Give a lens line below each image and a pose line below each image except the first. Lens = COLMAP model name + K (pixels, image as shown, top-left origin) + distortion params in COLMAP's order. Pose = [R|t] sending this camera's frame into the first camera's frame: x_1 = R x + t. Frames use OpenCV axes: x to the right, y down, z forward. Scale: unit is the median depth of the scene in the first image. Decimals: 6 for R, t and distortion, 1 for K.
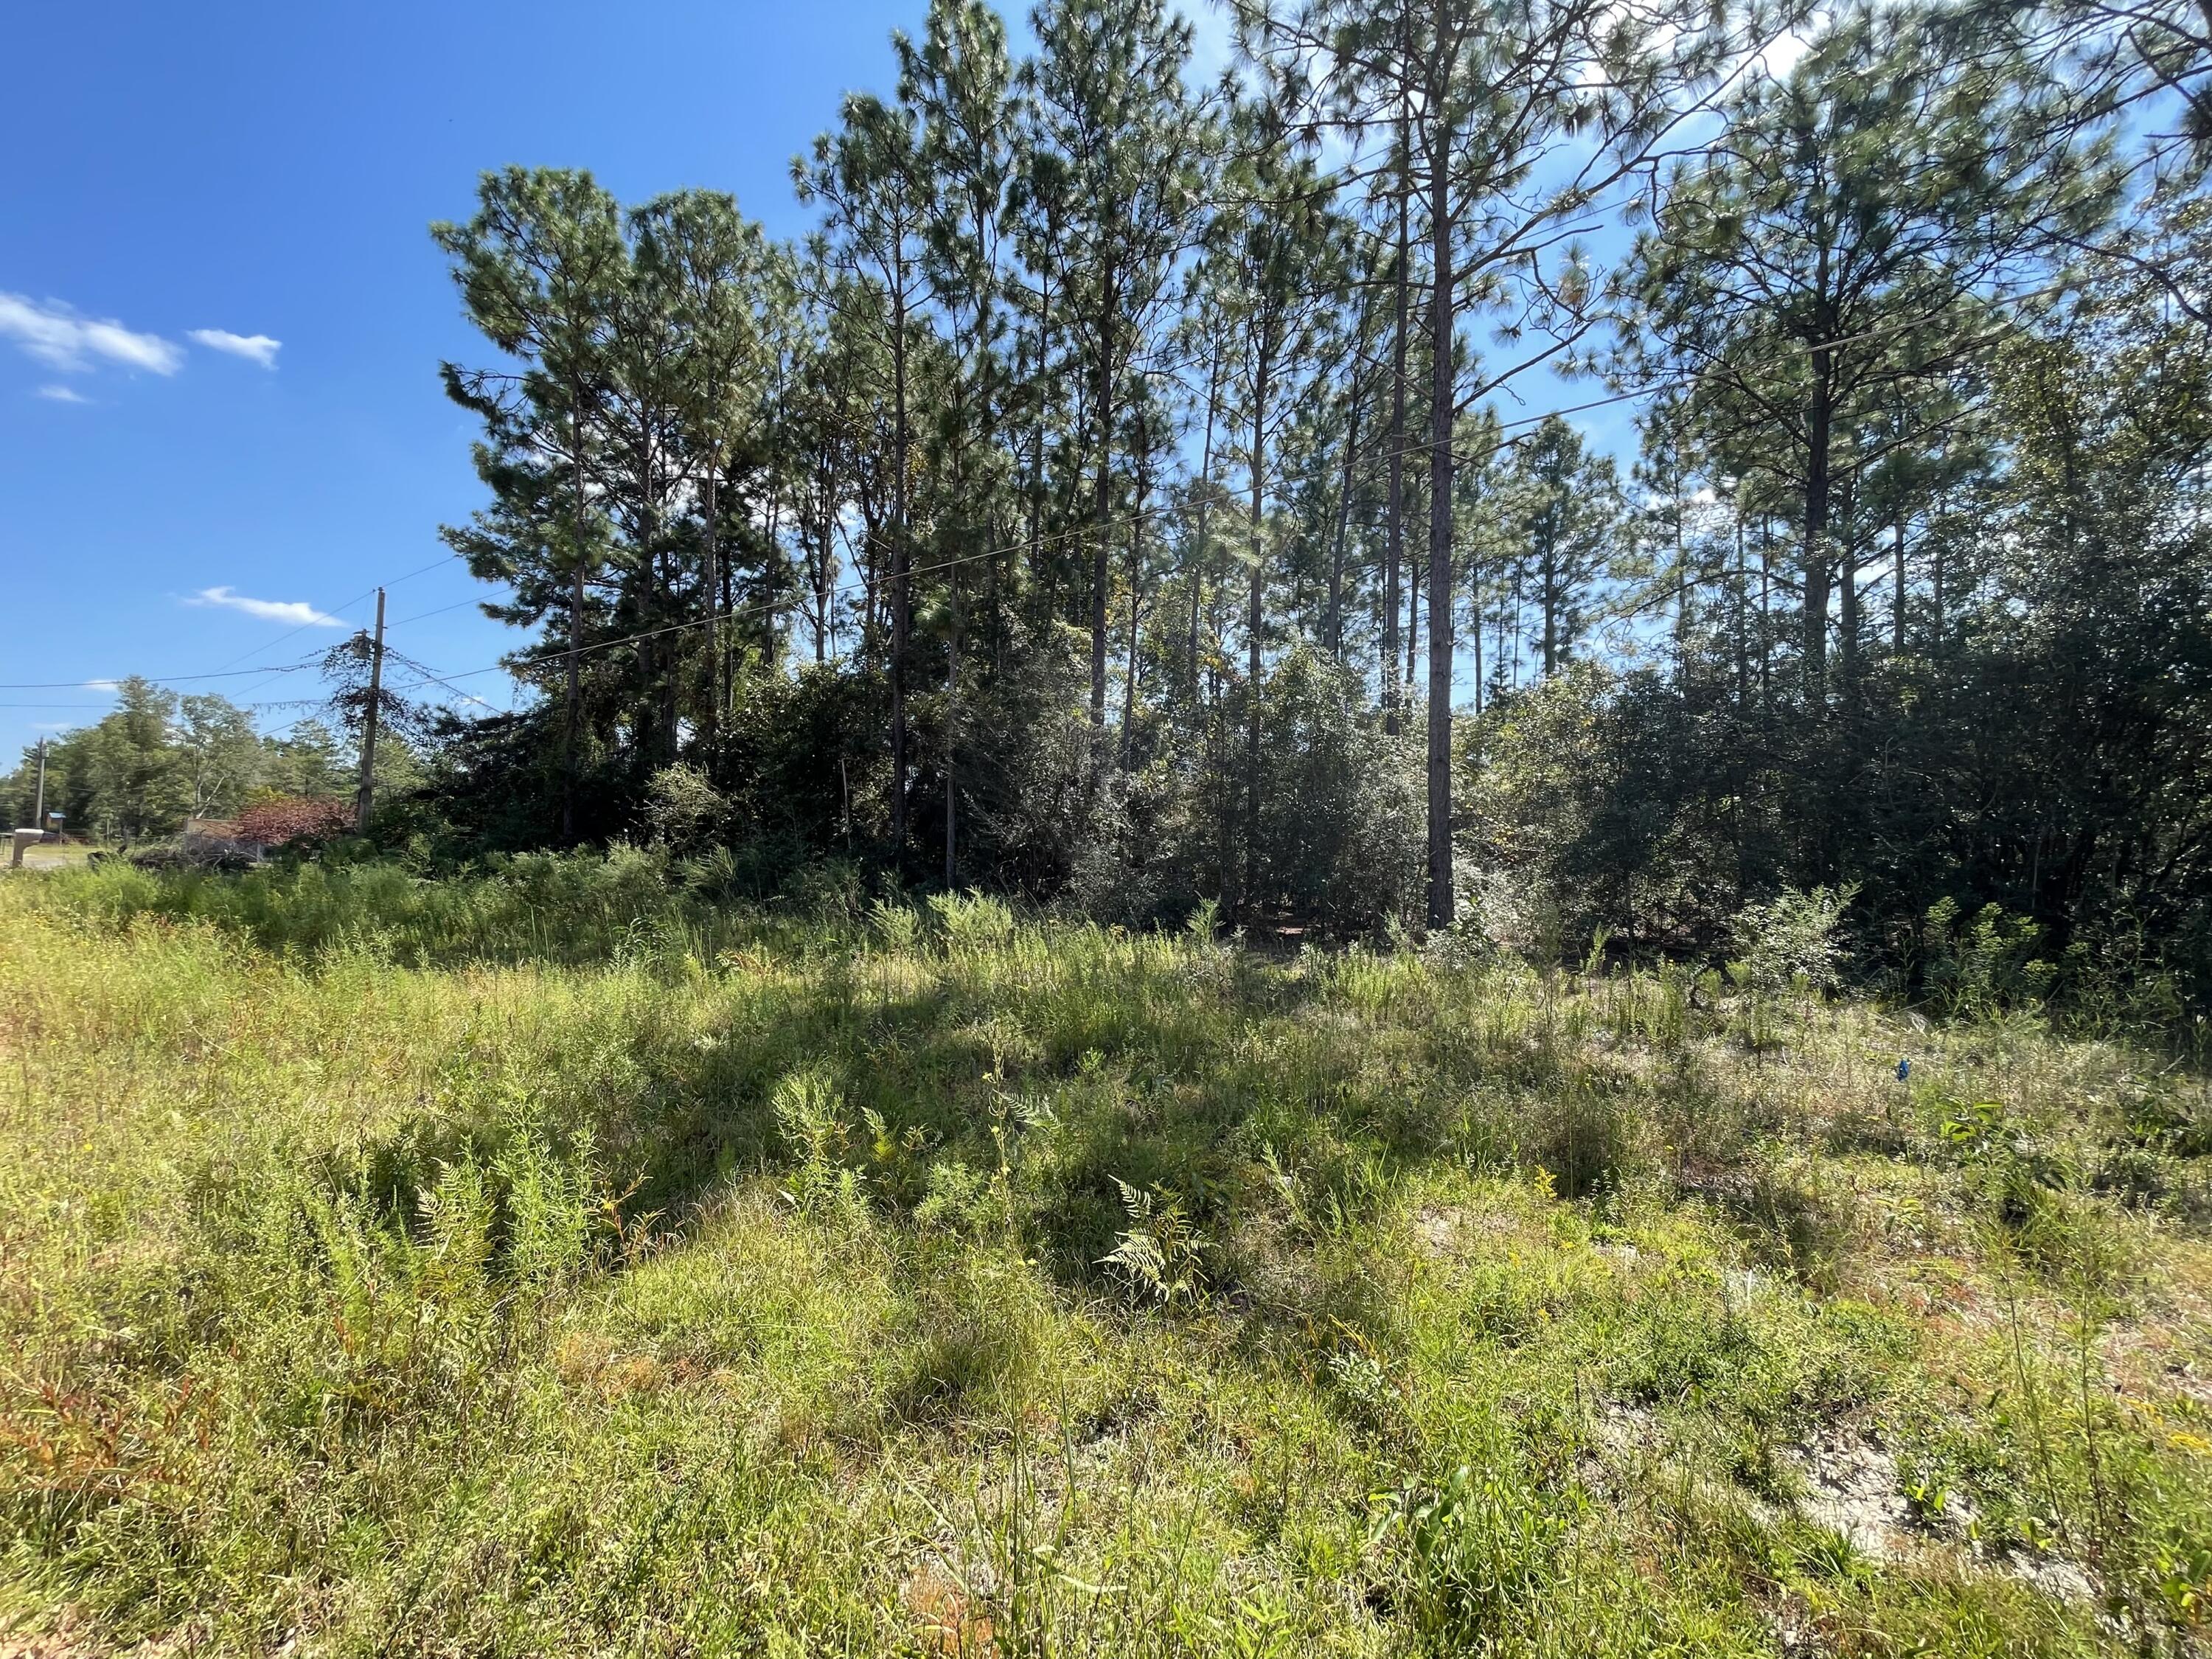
lens RADIAL K [[886.9, 0, 1110.5], [0, 886.9, 829.4], [0, 0, 1]] dist [0.001224, -0.000182]
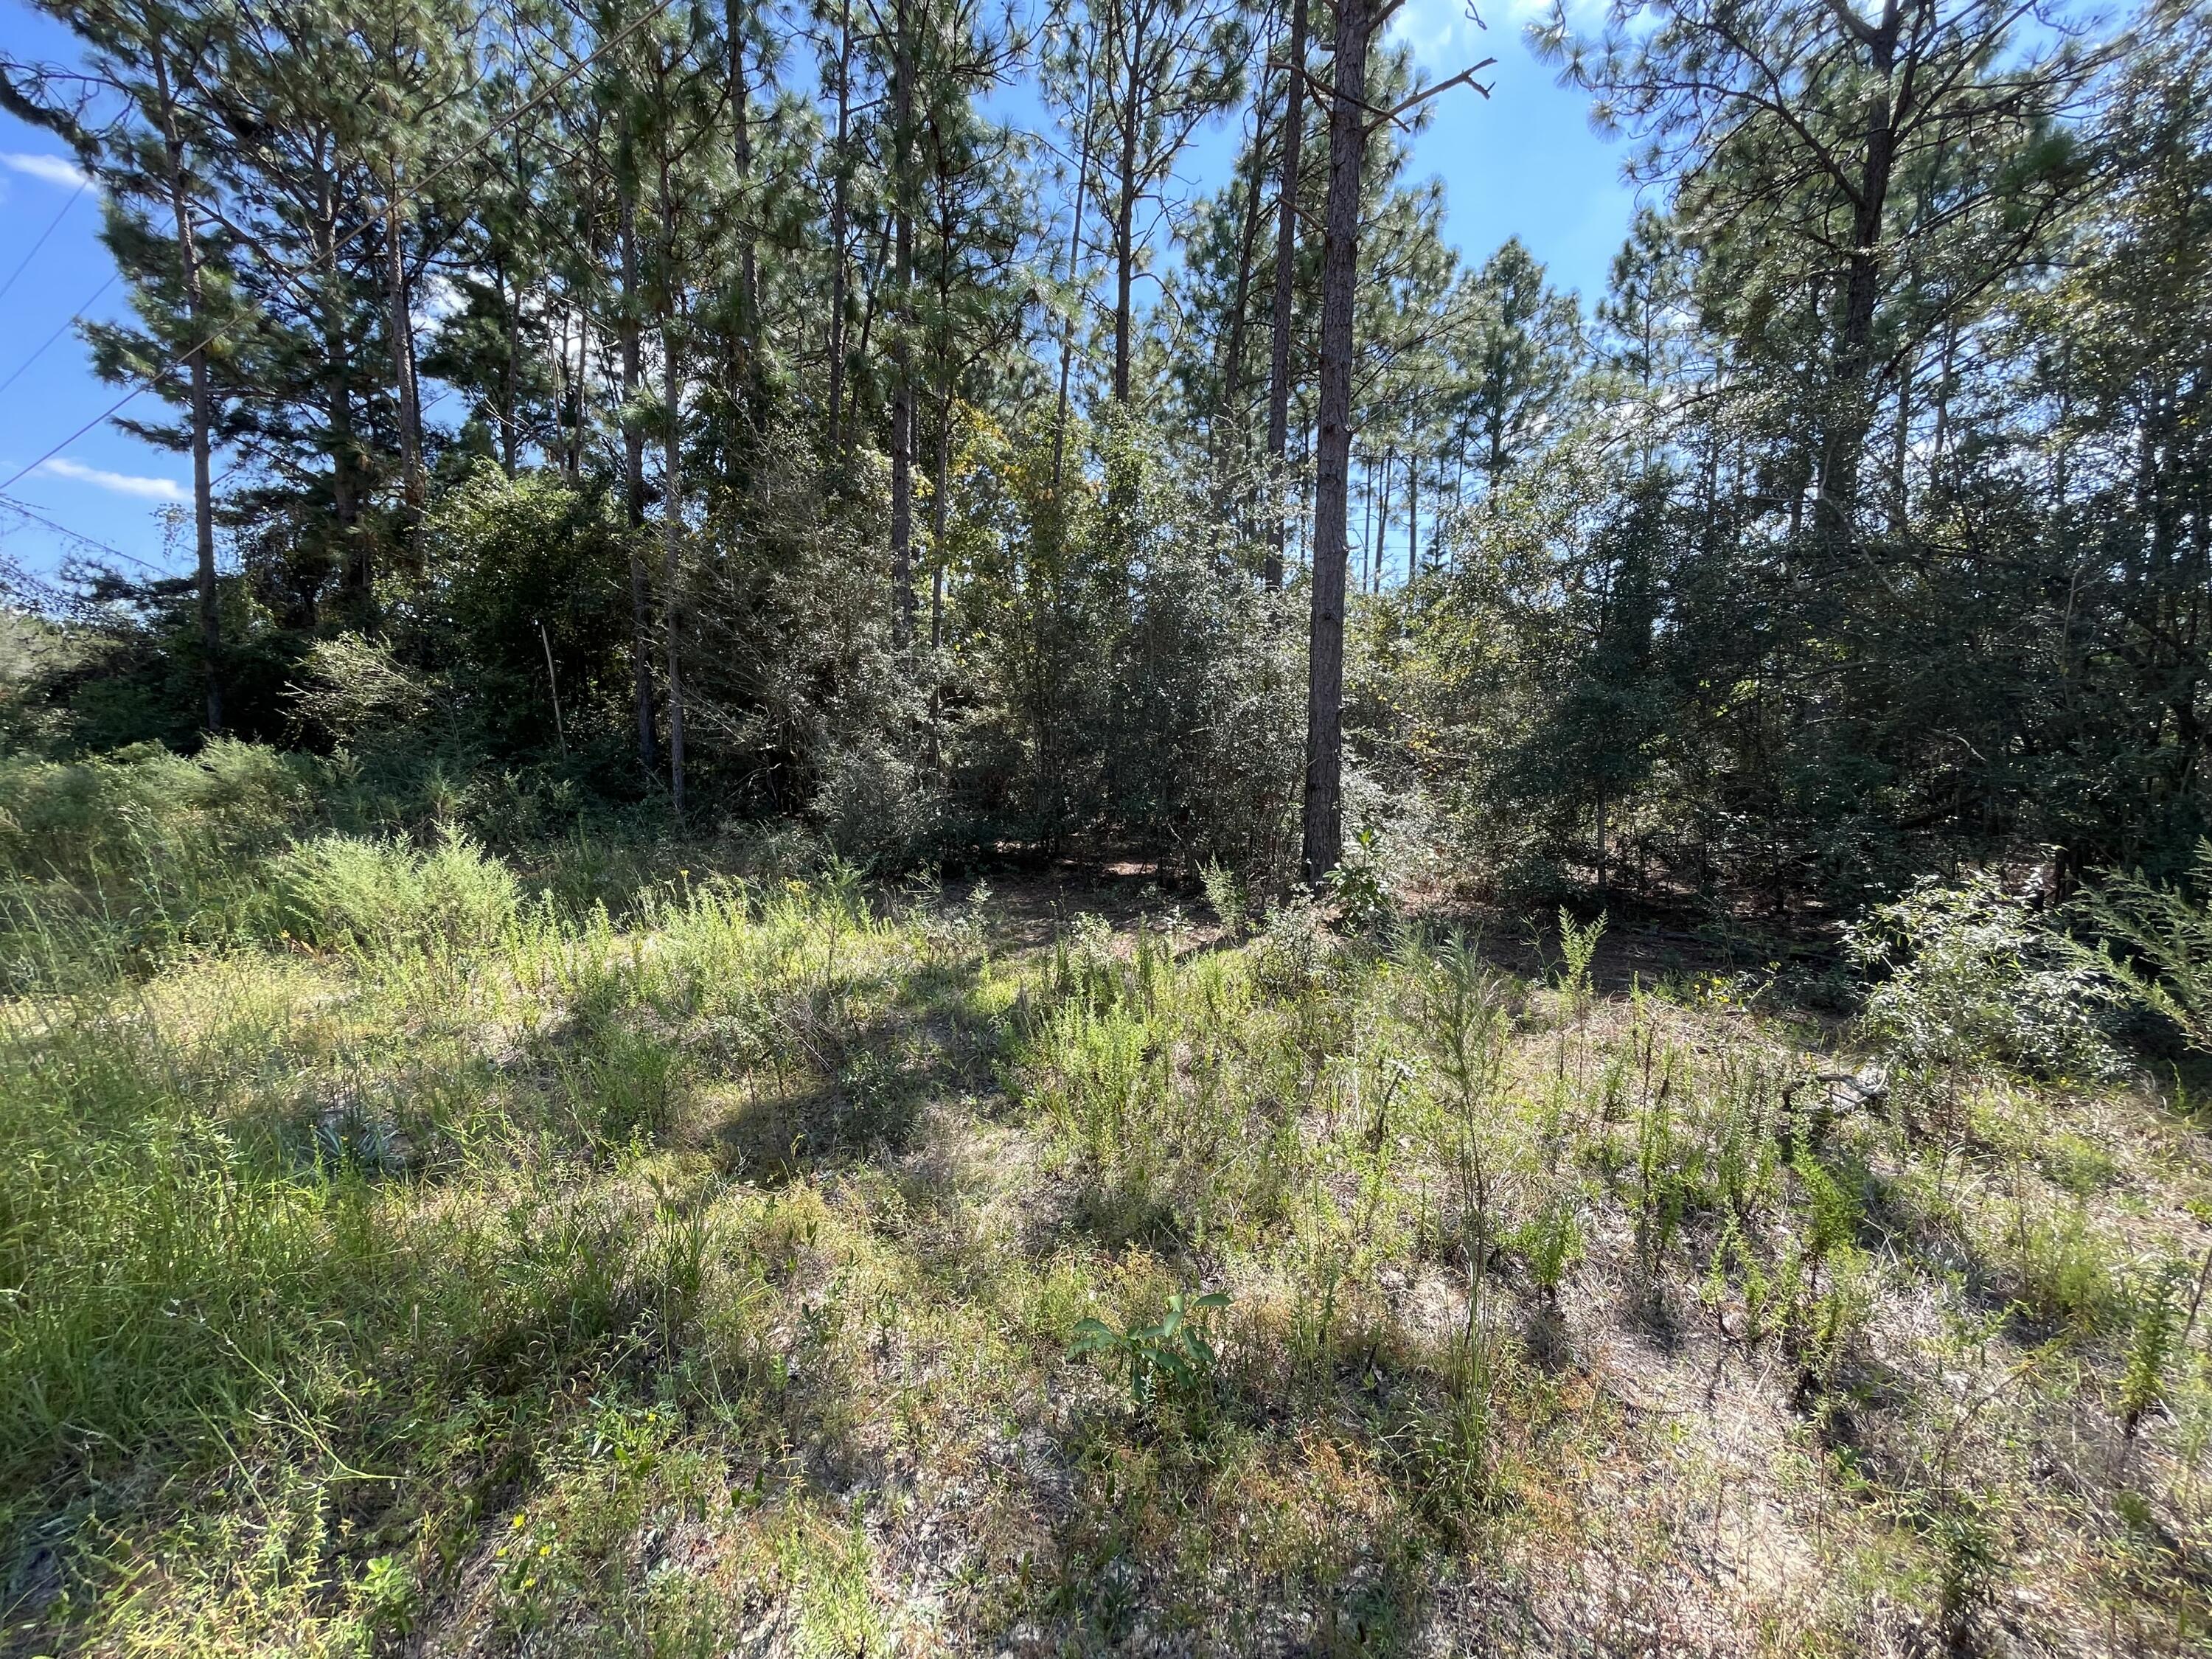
lens RADIAL K [[886.9, 0, 1110.5], [0, 886.9, 829.4], [0, 0, 1]] dist [0.001224, -0.000182]
pose [[0.997681, -0.001082, 0.068055, 0.090731], [-0.006354, 0.994027, 0.108952, 0.002952], [-0.067766, -0.109131, 0.991715, 0.189901]]
